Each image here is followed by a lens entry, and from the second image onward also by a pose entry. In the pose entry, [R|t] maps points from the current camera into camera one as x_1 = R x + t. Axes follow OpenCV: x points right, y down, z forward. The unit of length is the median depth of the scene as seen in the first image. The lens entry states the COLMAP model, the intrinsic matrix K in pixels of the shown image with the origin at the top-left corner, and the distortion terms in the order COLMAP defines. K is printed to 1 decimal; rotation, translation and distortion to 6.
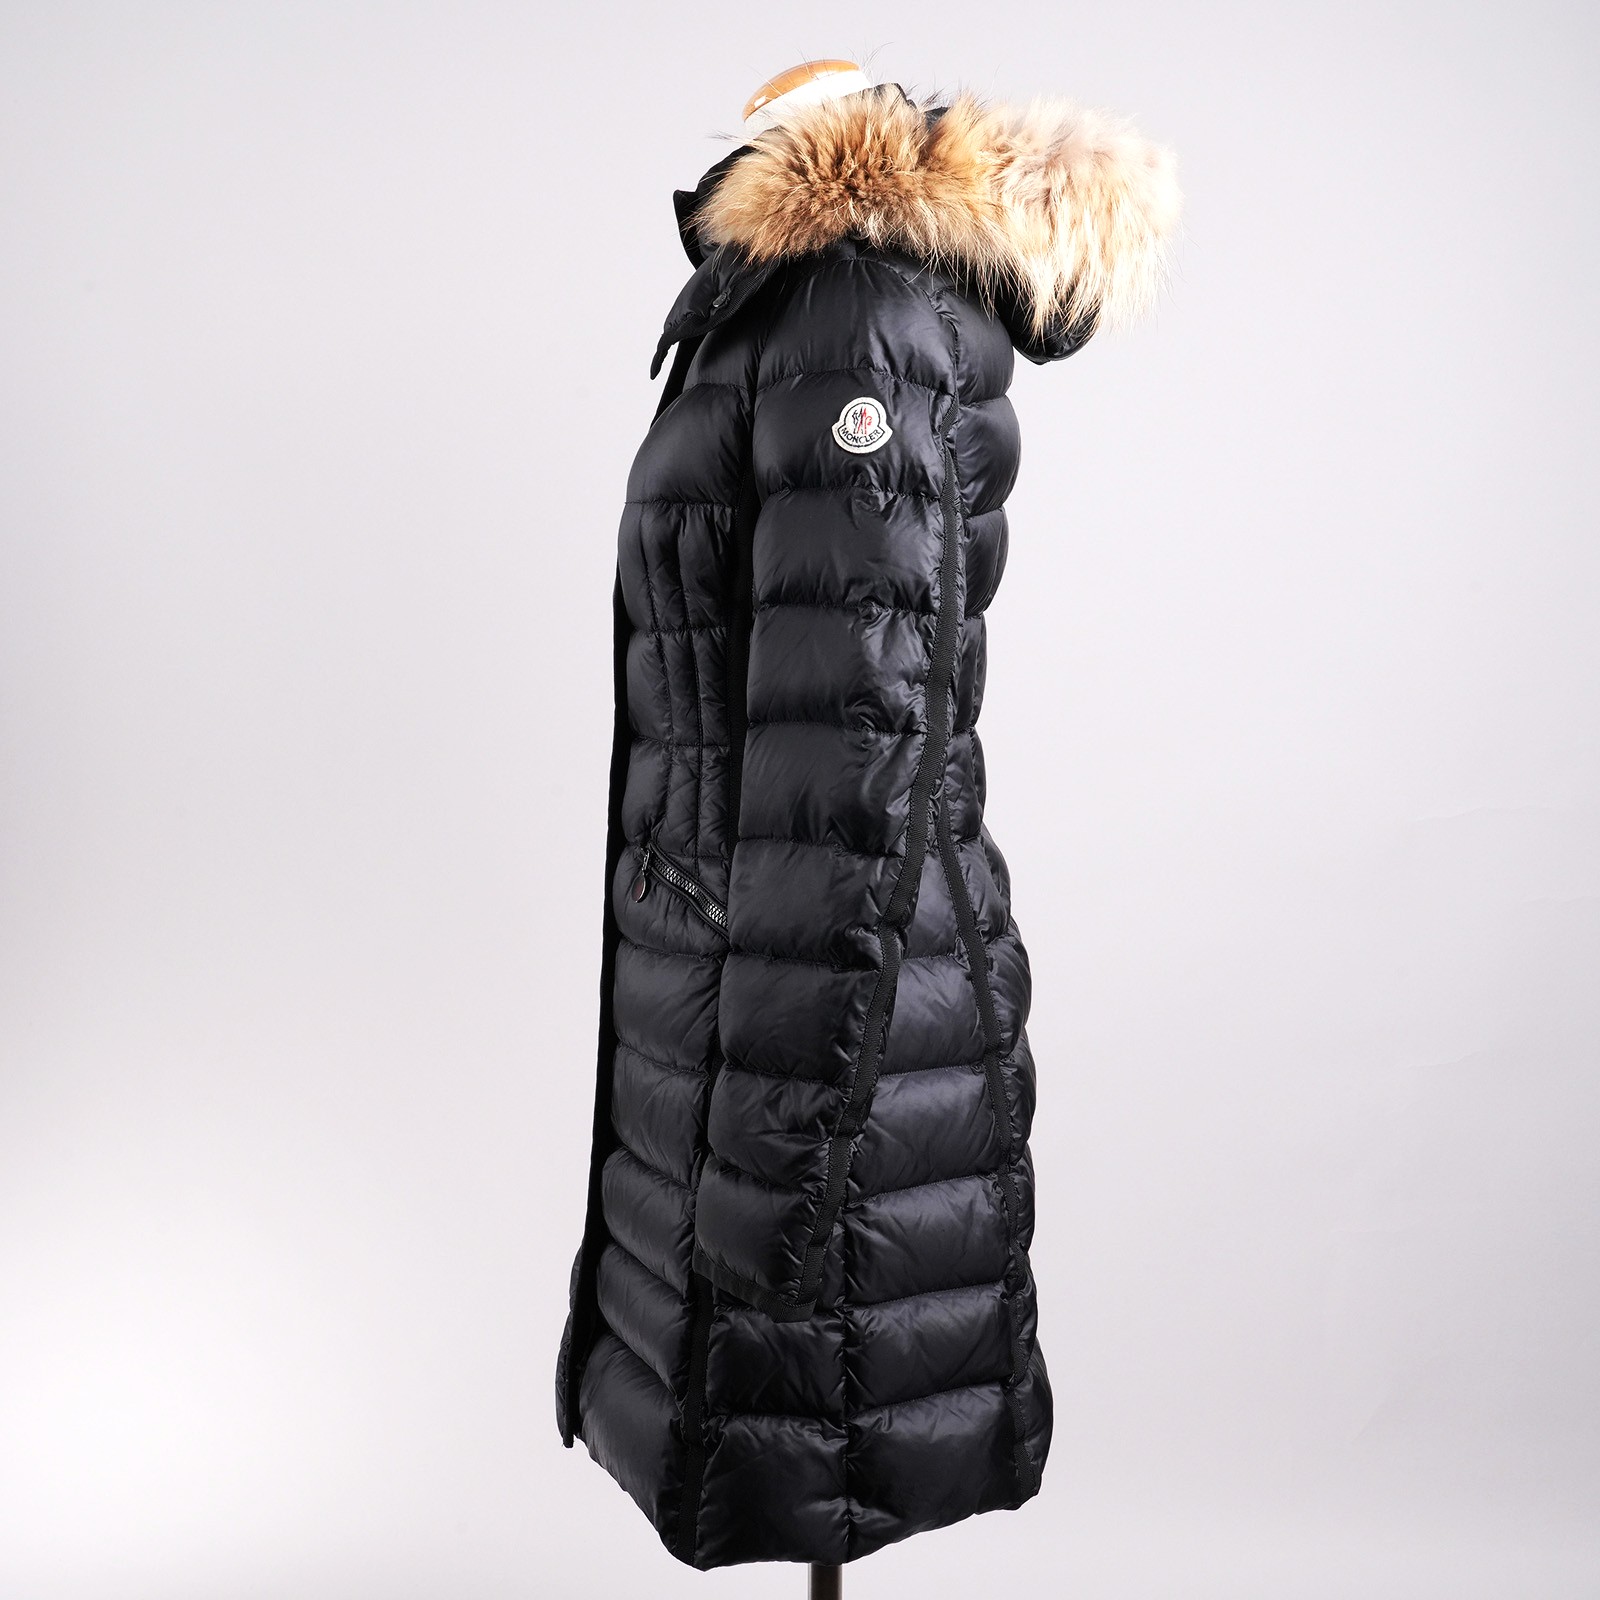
lens RADIAL K [[2491.8, 0, 838.1], [0, 2491.8, 808.8], [0, 0, 1]] dist [0.002613, 0.050589]
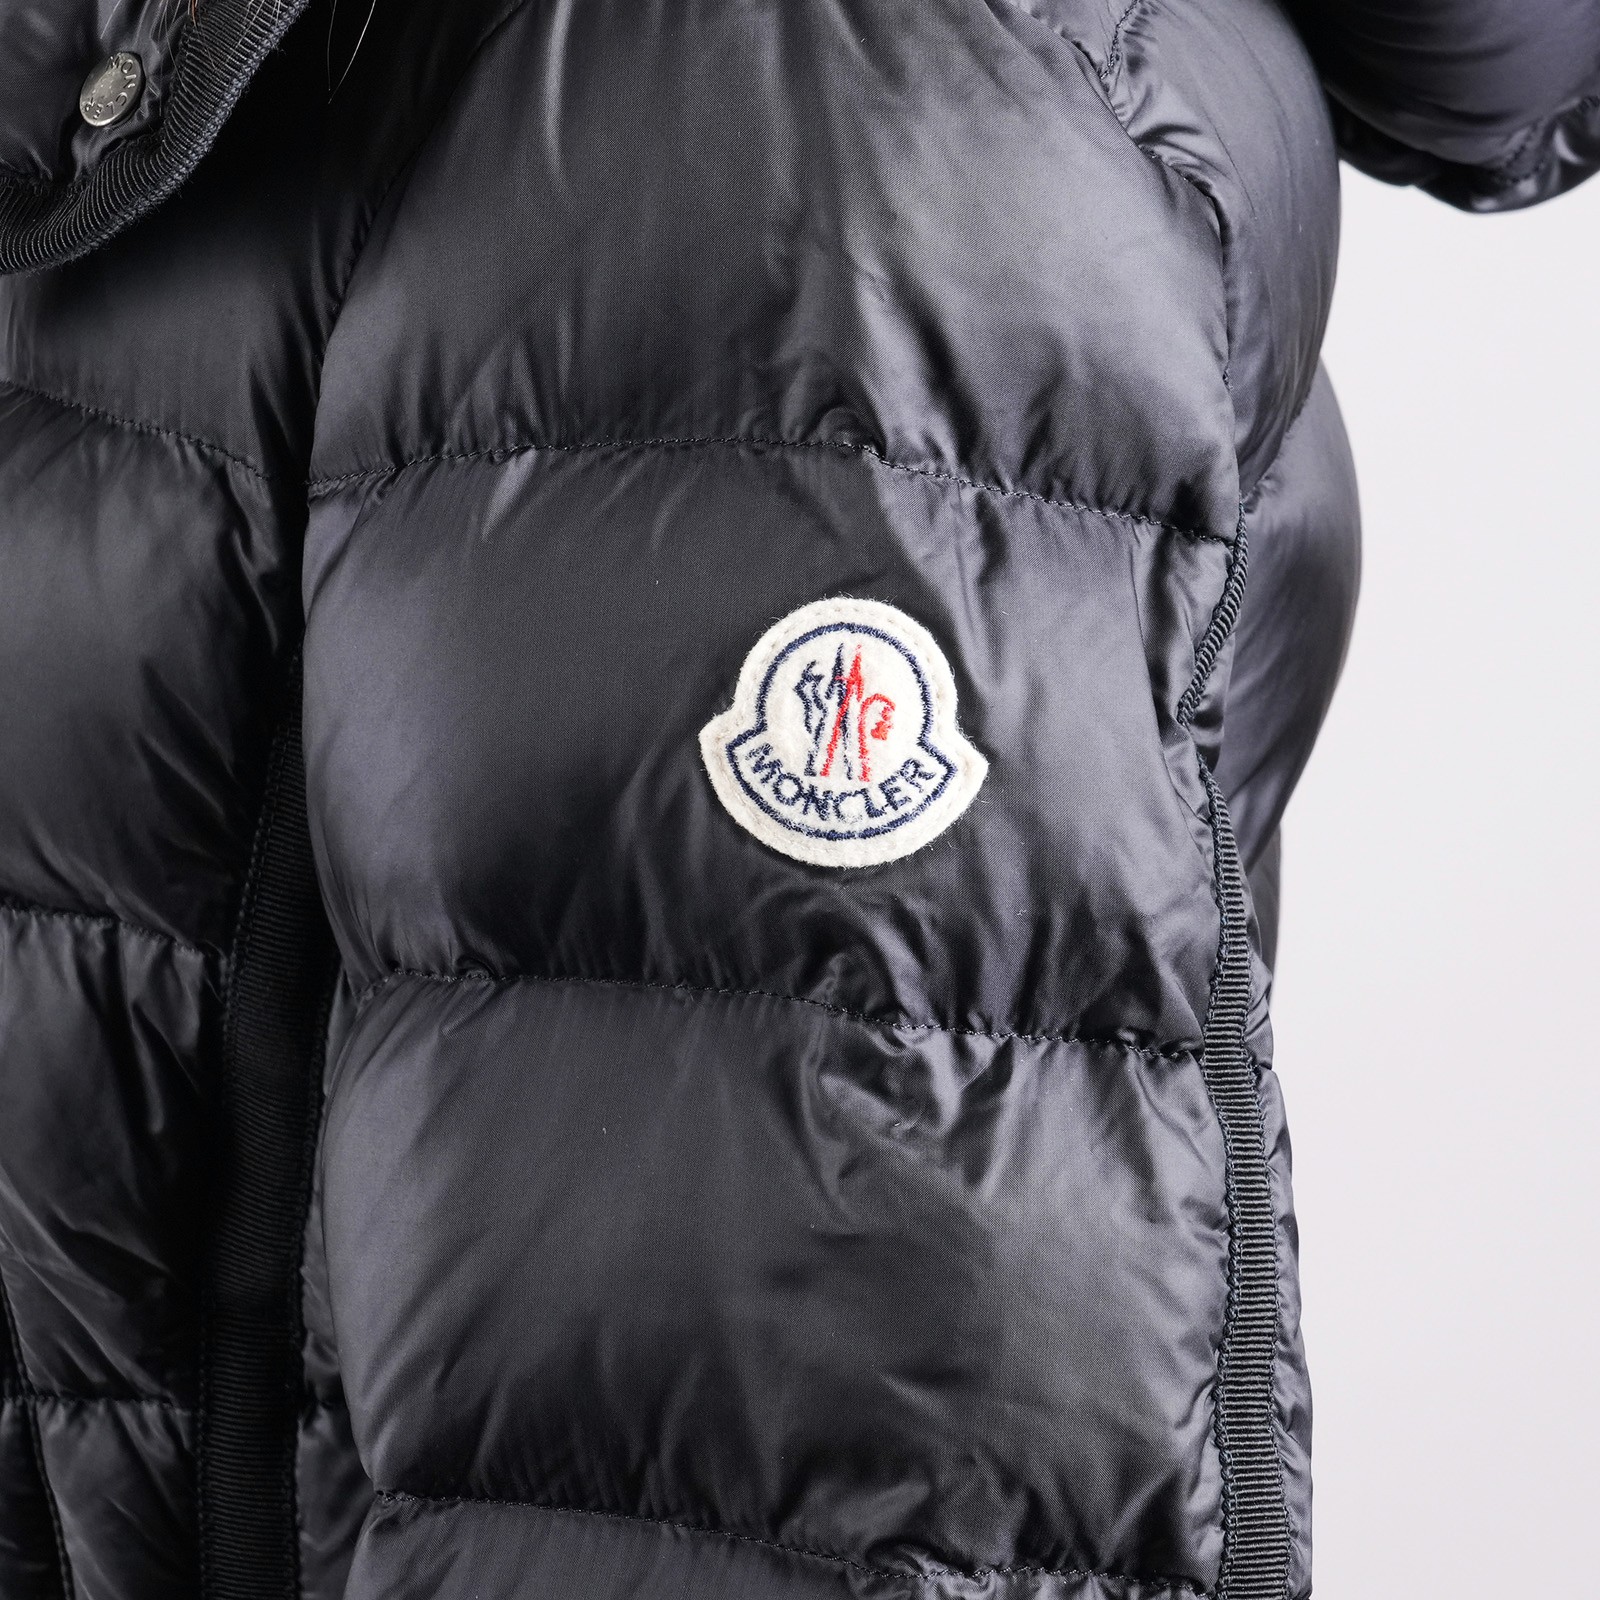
lens RADIAL K [[5383.0, 0, 800.0], [0, 5383.0, 800.0], [0, 0, 1]] dist [-0.010210, -1.652732]
pose [[0.991557, -0.042256, 0.122592, -0.050886], [0.025591, 0.990589, 0.134454, -0.209596], [-0.127120, -0.130181, 0.983307, 0.542147]]
